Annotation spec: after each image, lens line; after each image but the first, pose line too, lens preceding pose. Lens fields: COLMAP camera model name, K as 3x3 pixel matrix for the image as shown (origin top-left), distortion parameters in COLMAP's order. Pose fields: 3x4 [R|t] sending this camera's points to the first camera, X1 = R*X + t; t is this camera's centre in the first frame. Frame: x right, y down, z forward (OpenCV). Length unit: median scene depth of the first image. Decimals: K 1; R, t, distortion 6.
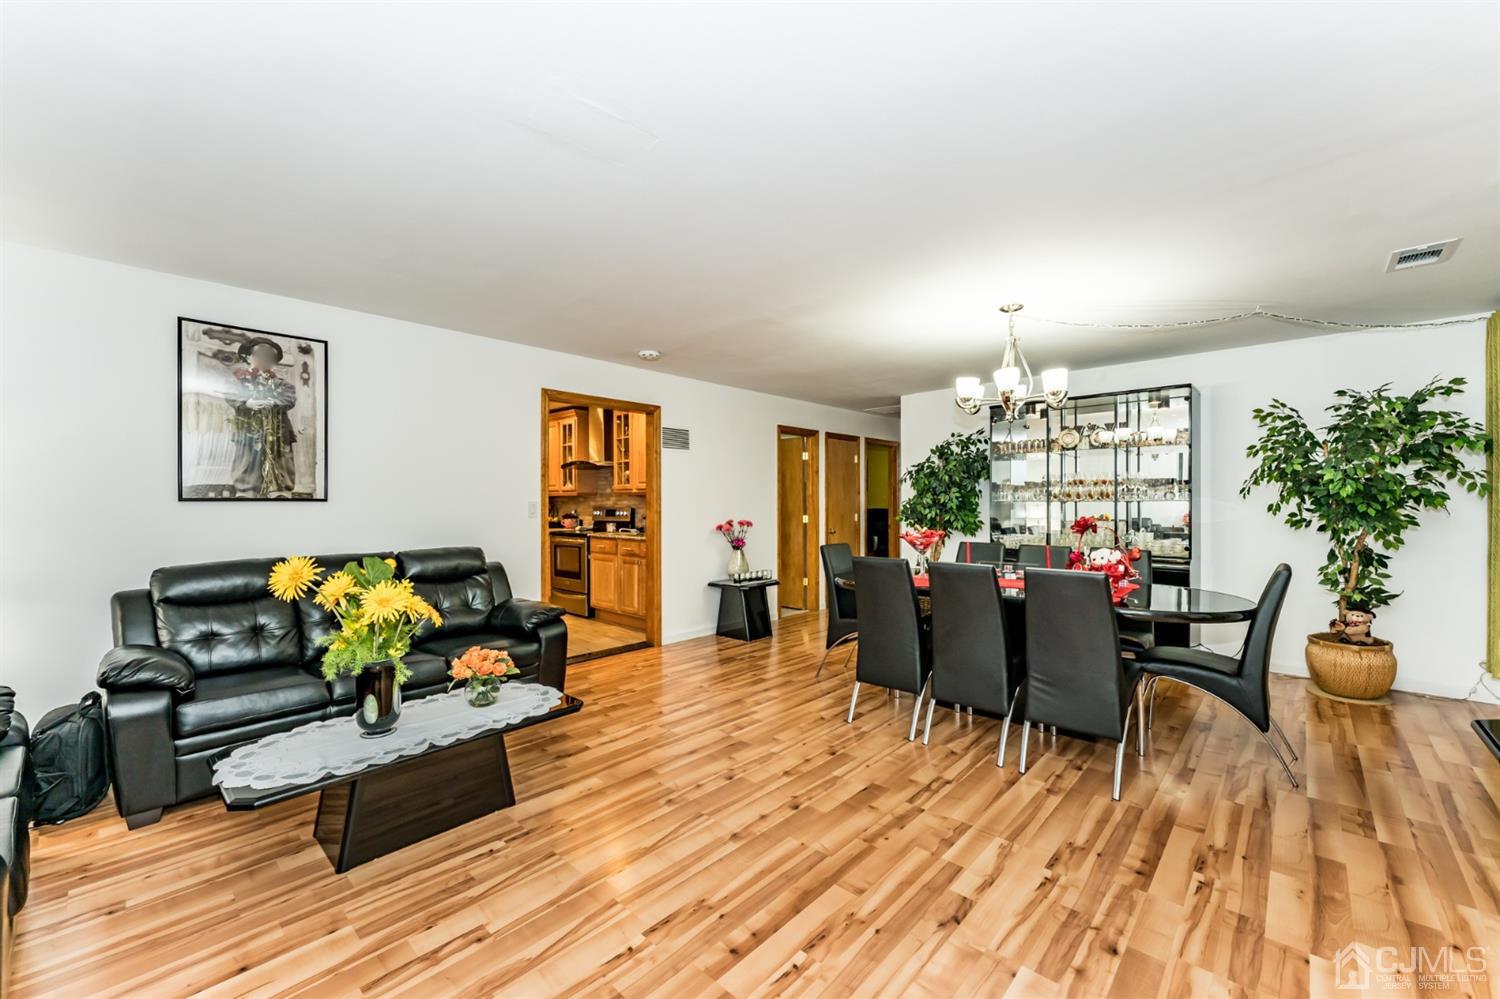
lens RADIAL K [[597.0, 0, 740.3], [0, 597.0, 501.2], [0, 0, 1]] dist [-0.002217, -0.000140]
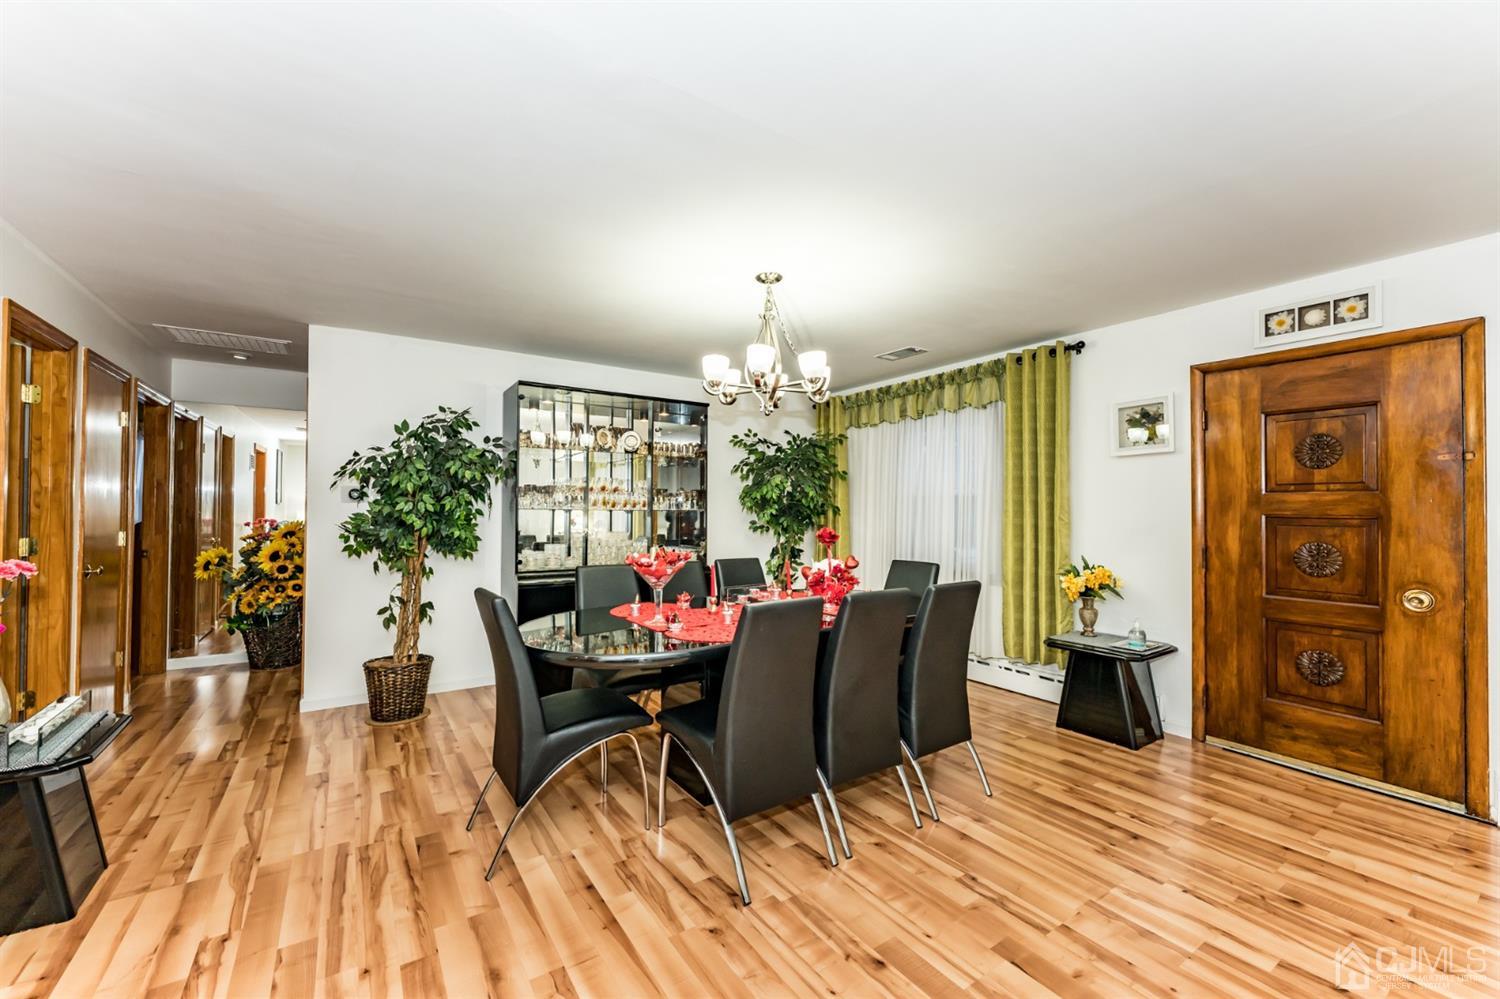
lens RADIAL K [[598.5, 0, 750.9], [0, 598.5, 506.0], [0, 0, 1]] dist [0.001990, 0.000338]
pose [[0.221461, 0.010536, 0.975112, -0.403944], [-0.007405, 0.999931, -0.009123, 0.000590], [-0.975141, -0.005200, 0.221524, 0.947707]]
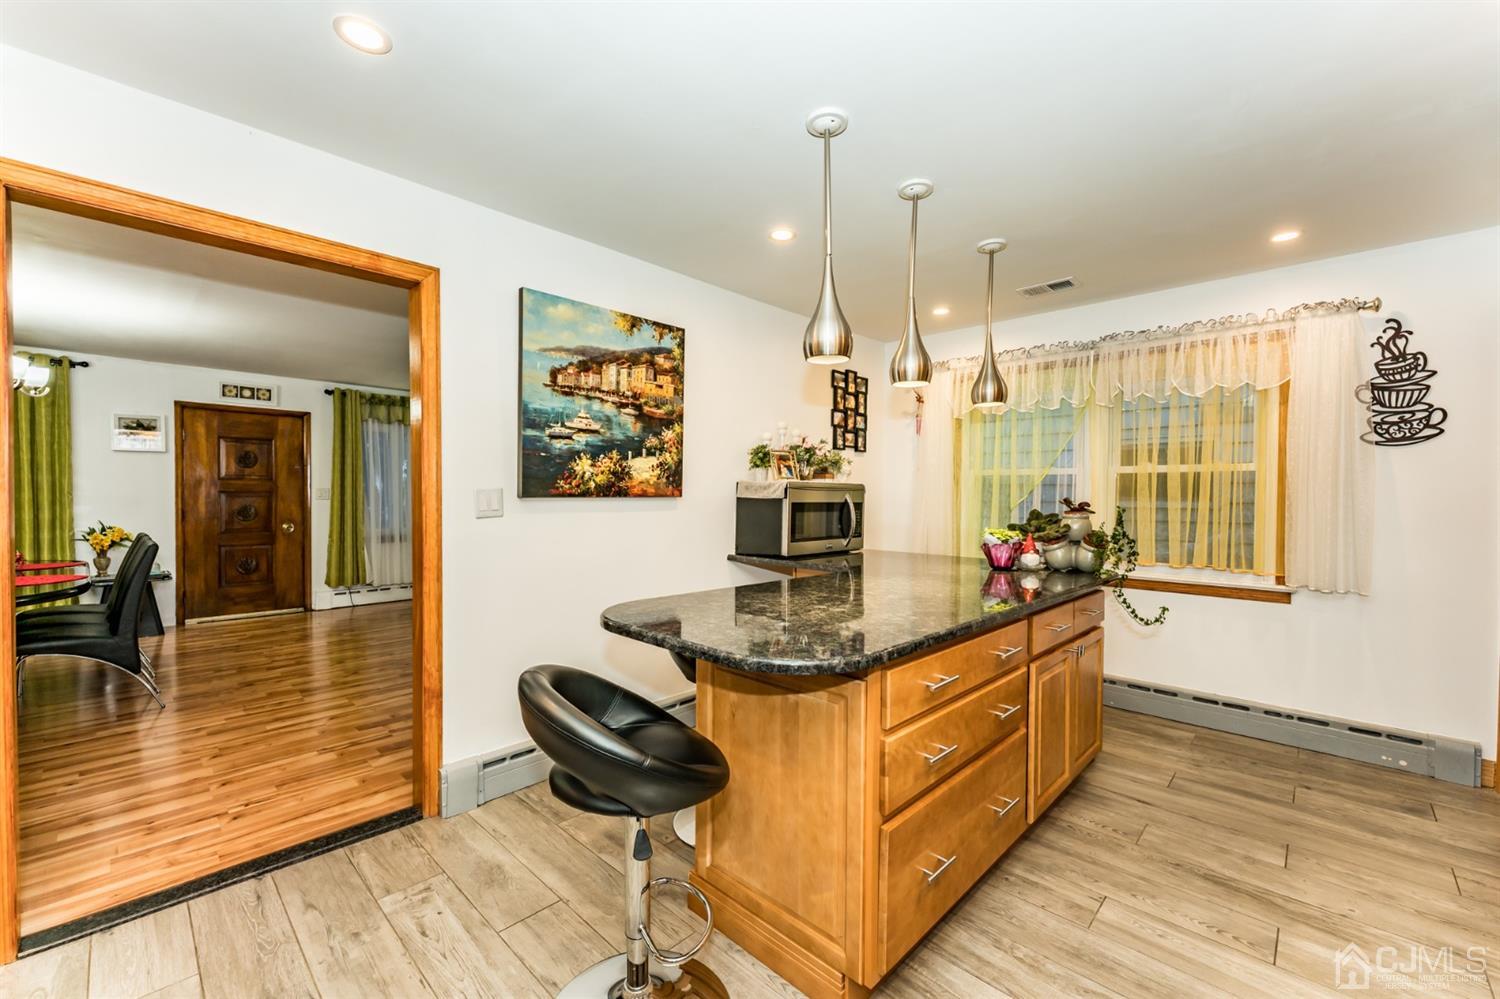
lens RADIAL K [[607.3, 0, 750.0], [0, 607.3, 499.5], [0, 0, 1]] dist [0.000470, 0.000263]
pose [[-0.999984, -0.004828, 0.003060, -0.894335], [-0.004800, 0.999947, 0.009078, 0.001938], [-0.003103, 0.009064, -0.999954, 2.208674]]
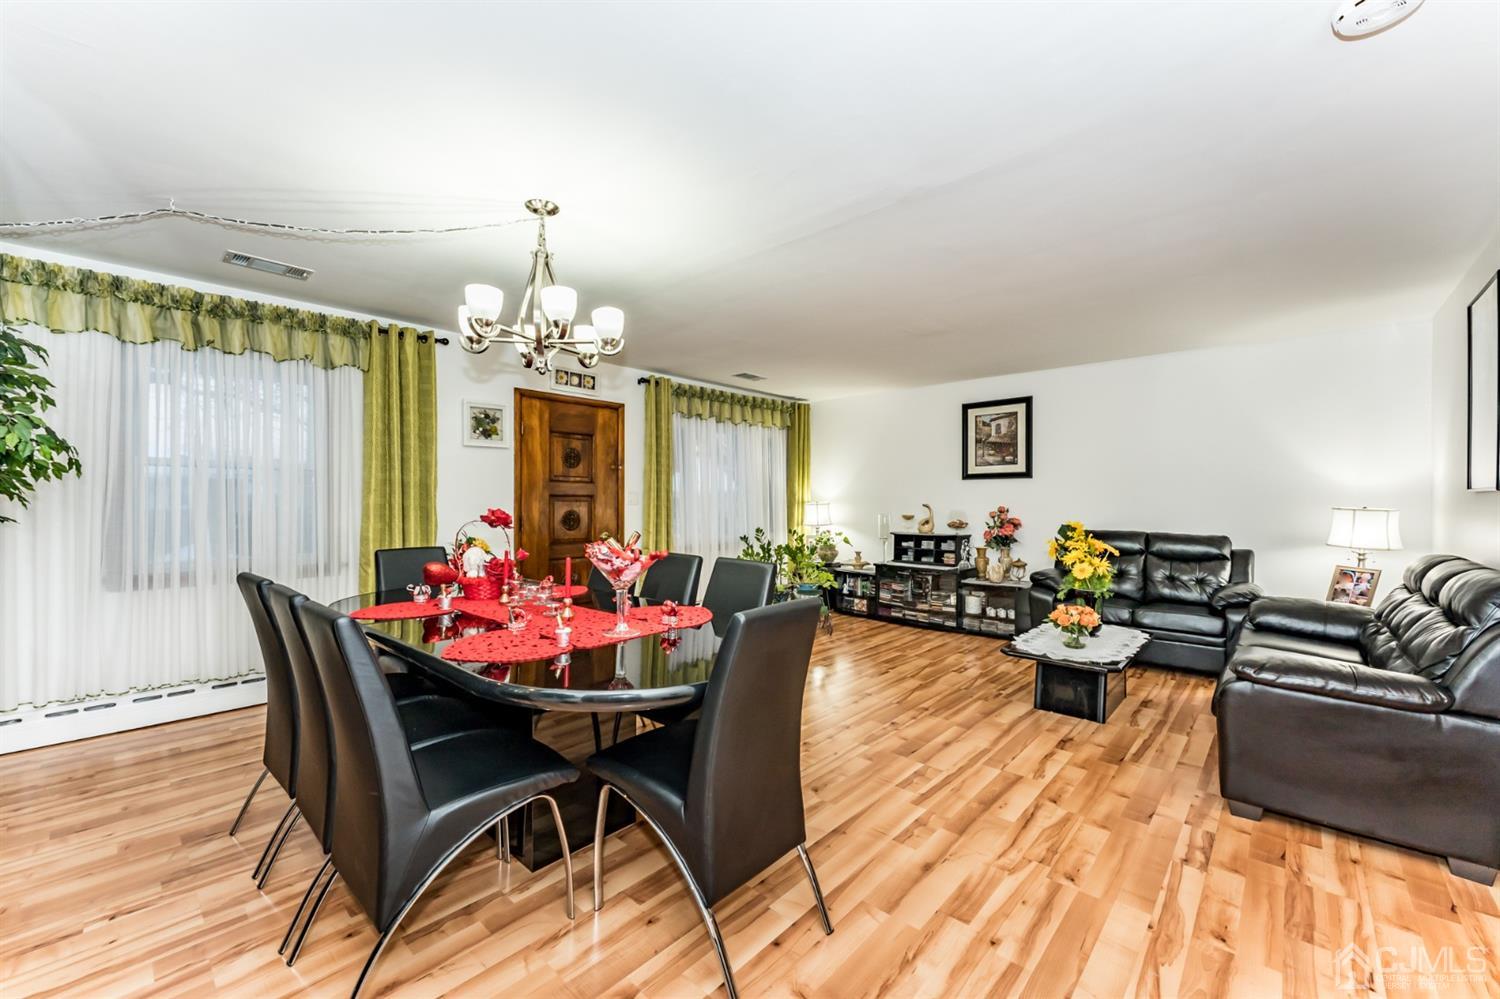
lens RADIAL K [[597.0, 0, 740.3], [0, 597.0, 501.2], [0, 0, 1]] dist [-0.002217, -0.000140]
pose [[-0.999983, -0.001414, -0.005712, 0.257590], [-0.001412, 0.999999, -0.000426, 0.016781], [0.005712, -0.000418, -0.999984, 1.904835]]
